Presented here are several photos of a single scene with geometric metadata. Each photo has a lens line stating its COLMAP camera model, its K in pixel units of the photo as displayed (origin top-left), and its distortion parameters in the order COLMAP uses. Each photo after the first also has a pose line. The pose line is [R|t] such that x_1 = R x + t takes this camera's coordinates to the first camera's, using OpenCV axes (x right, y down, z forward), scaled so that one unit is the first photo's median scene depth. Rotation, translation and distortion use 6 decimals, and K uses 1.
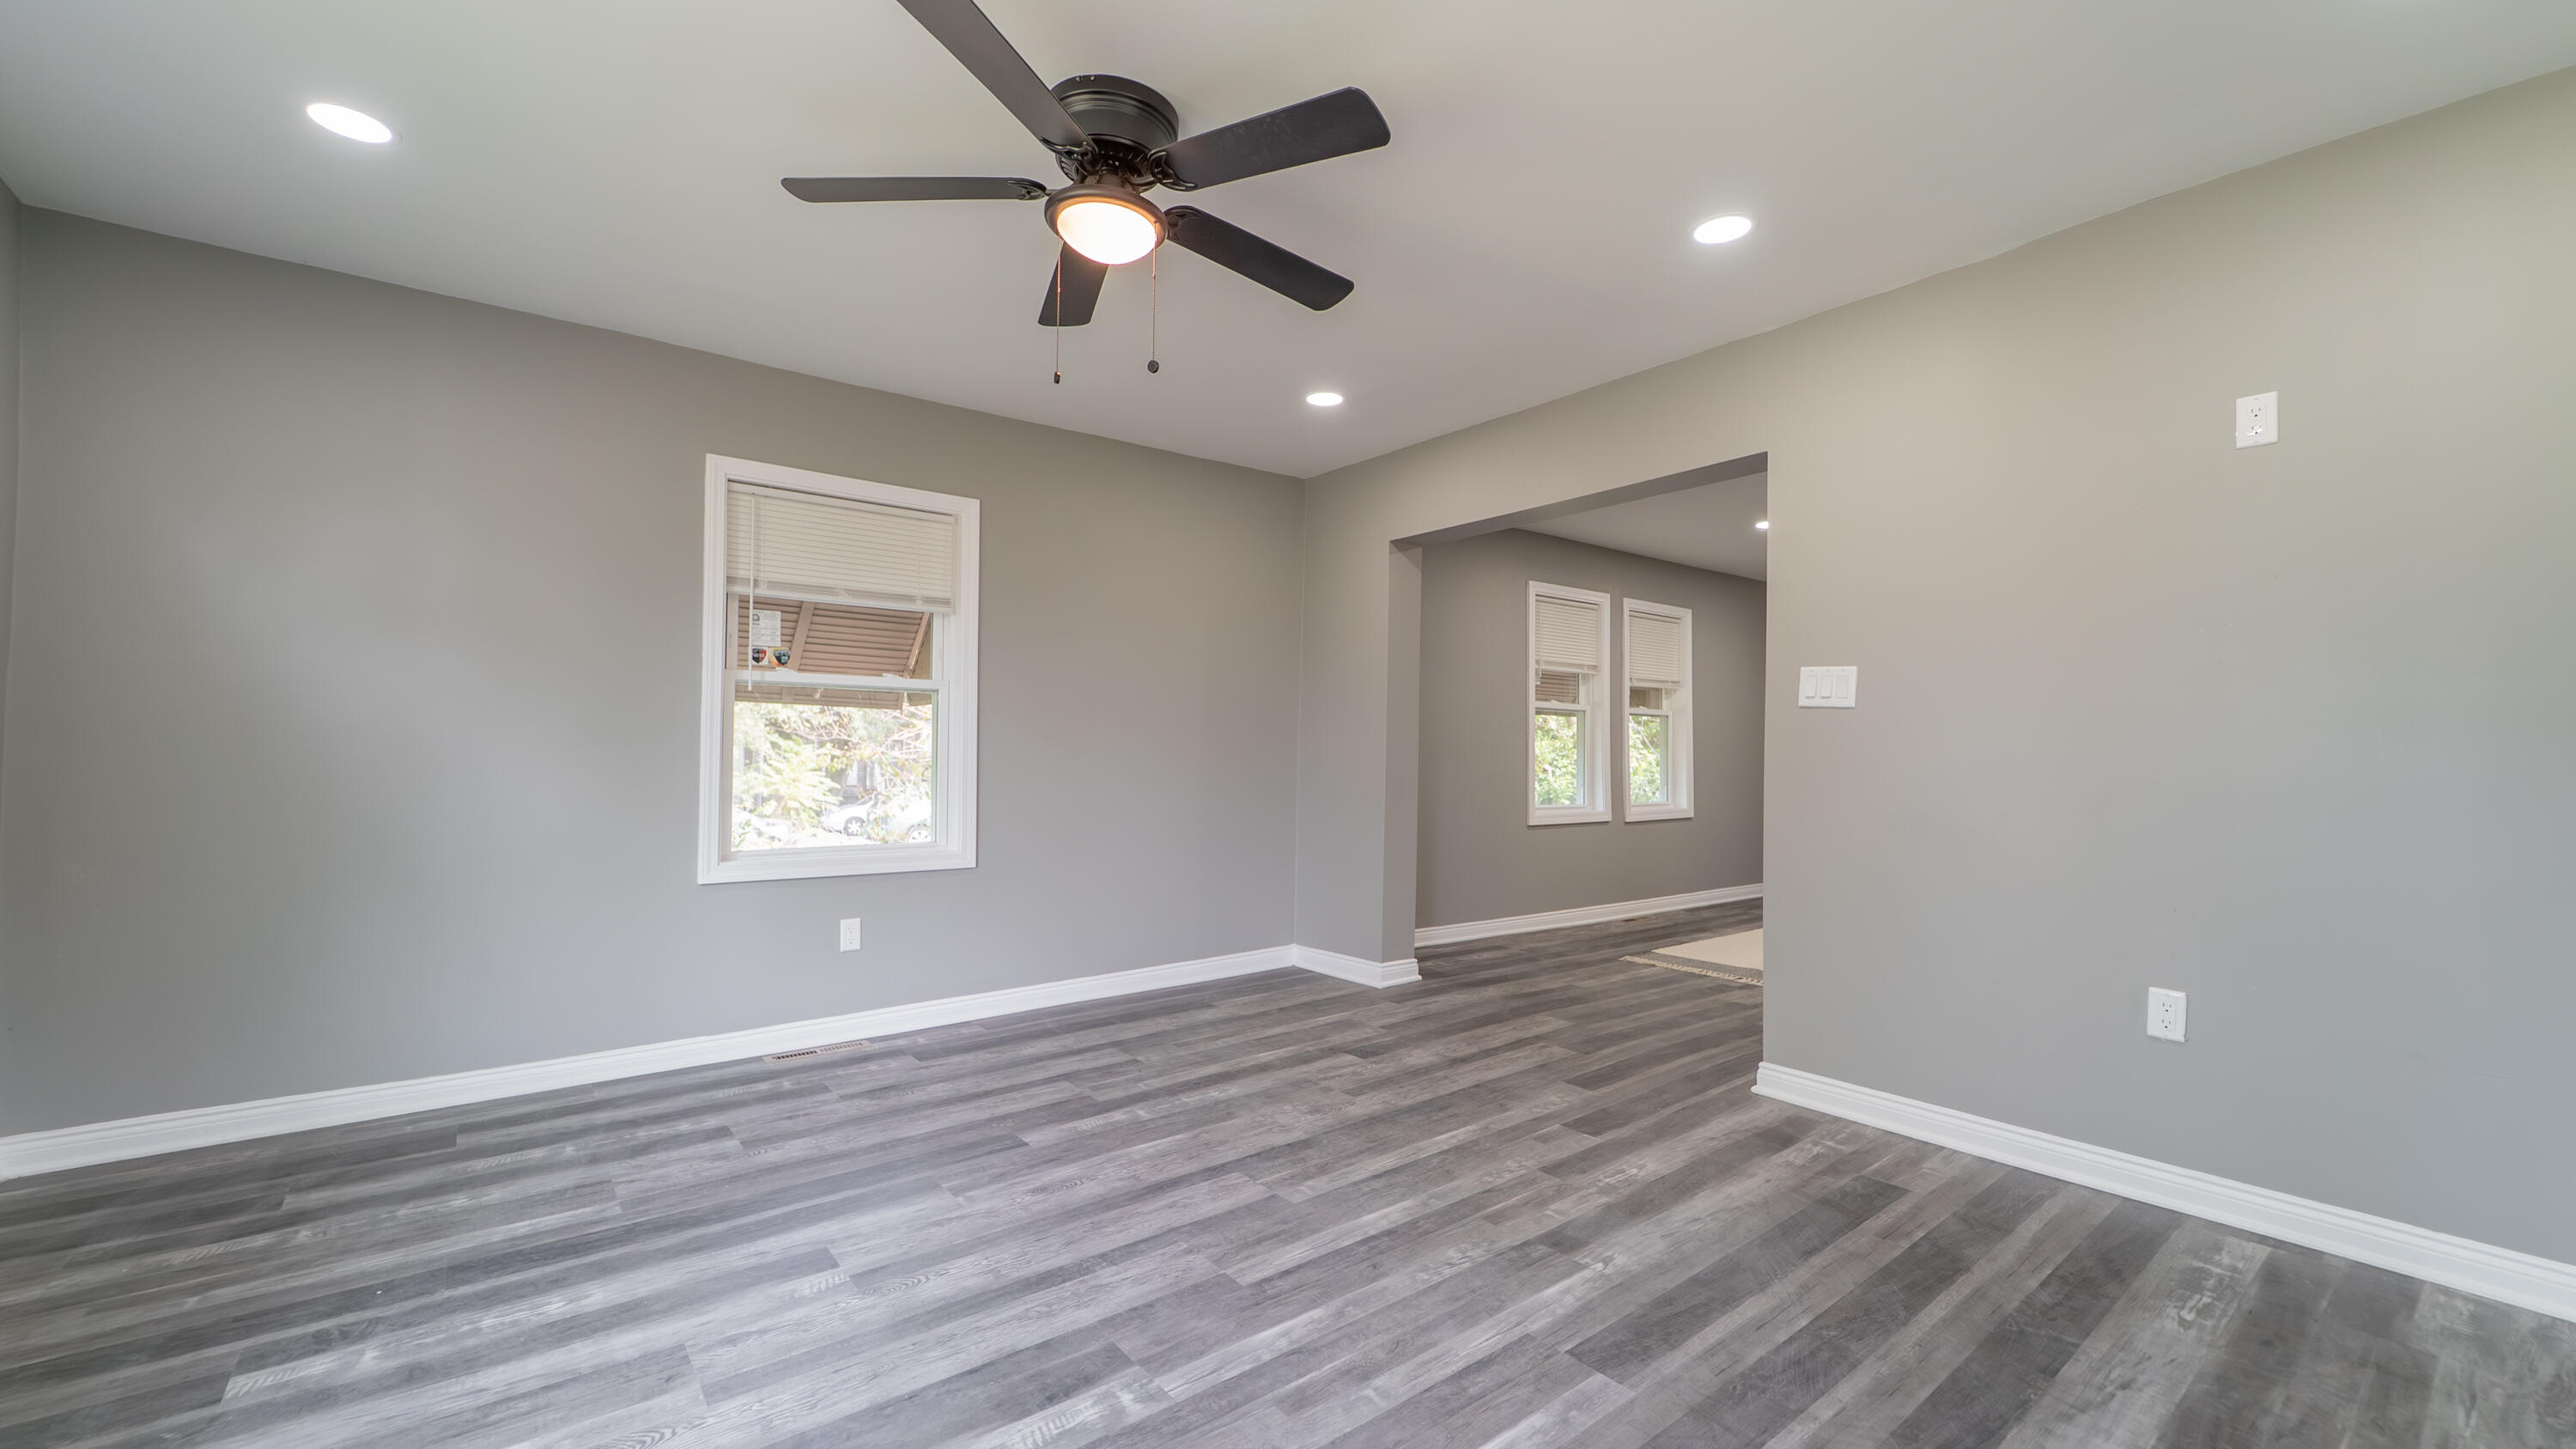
lens RADIAL K [[1028.6, 0, 1281.7], [0, 1028.6, 728.8], [0, 0, 1]] dist [-0.007266, -0.000084]
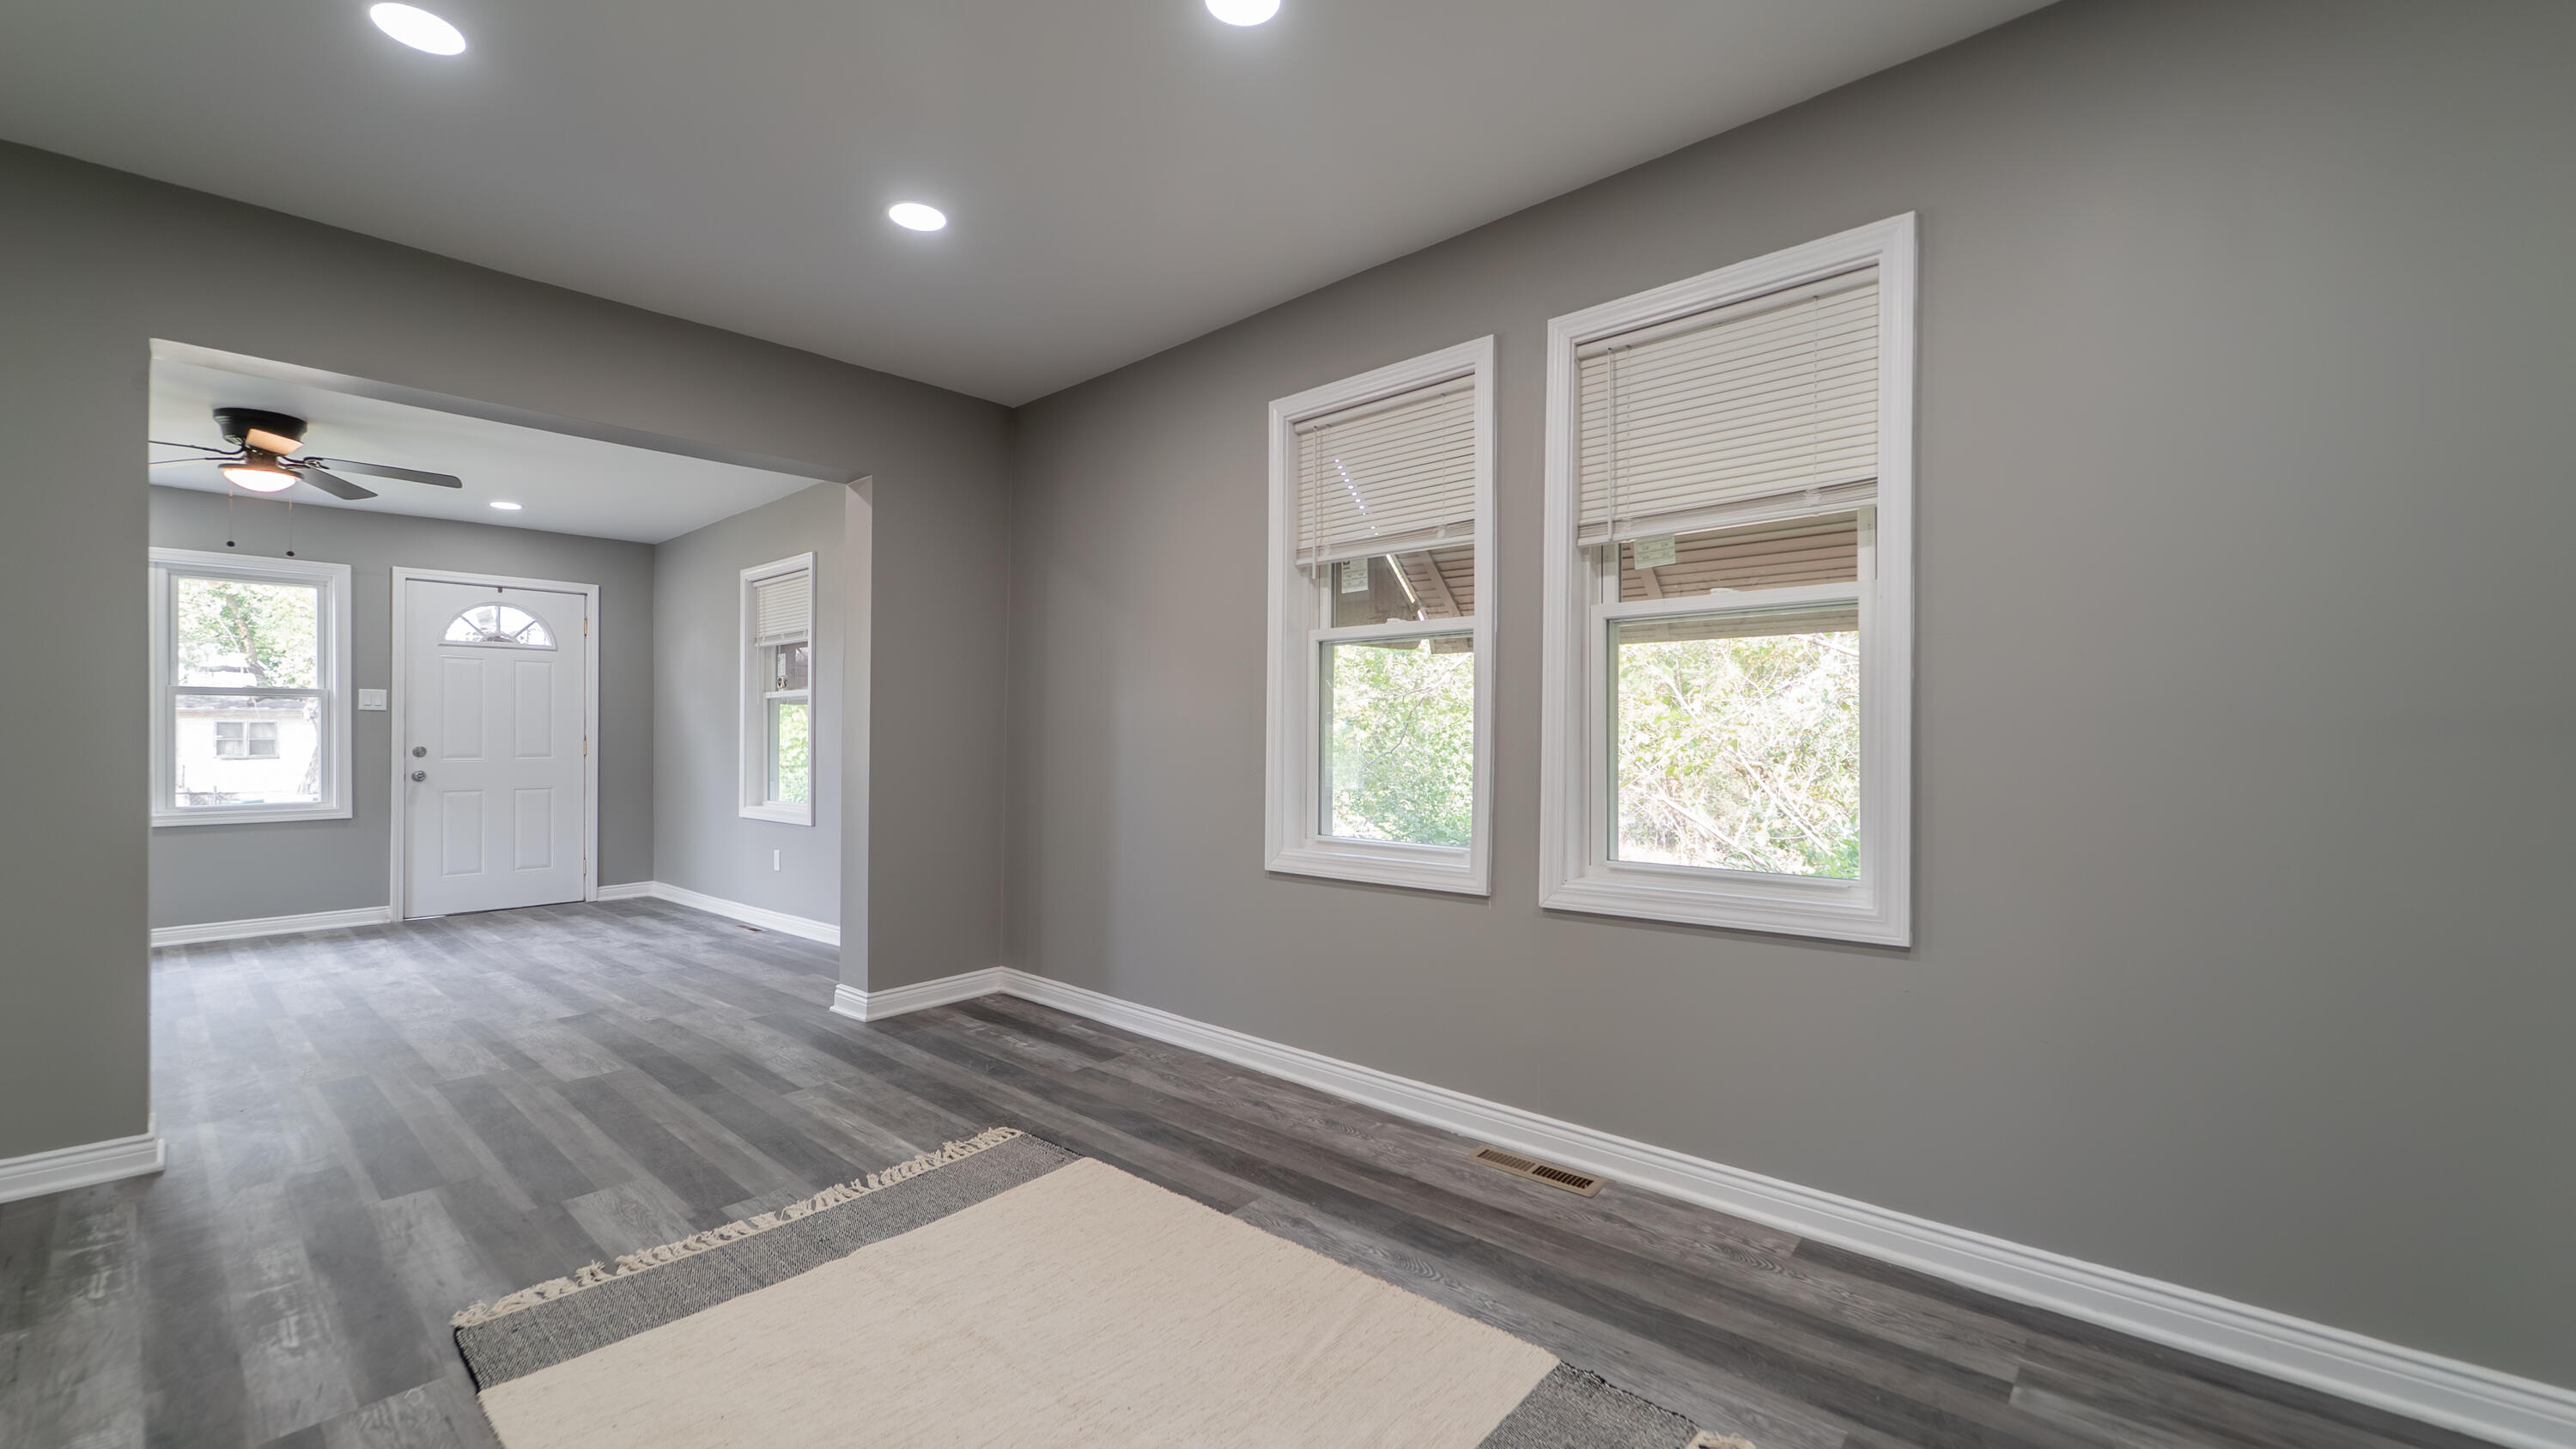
lens RADIAL K [[1028.6, 0, 1289.5], [0, 1028.6, 731.7], [0, 0, 1]] dist [-0.007266, -0.000084]
pose [[0.182824, 0.000568, -0.983145, 1.105560], [0.045300, 0.998933, 0.009001, 0.026217], [0.982101, -0.046182, 0.182603, 1.327461]]
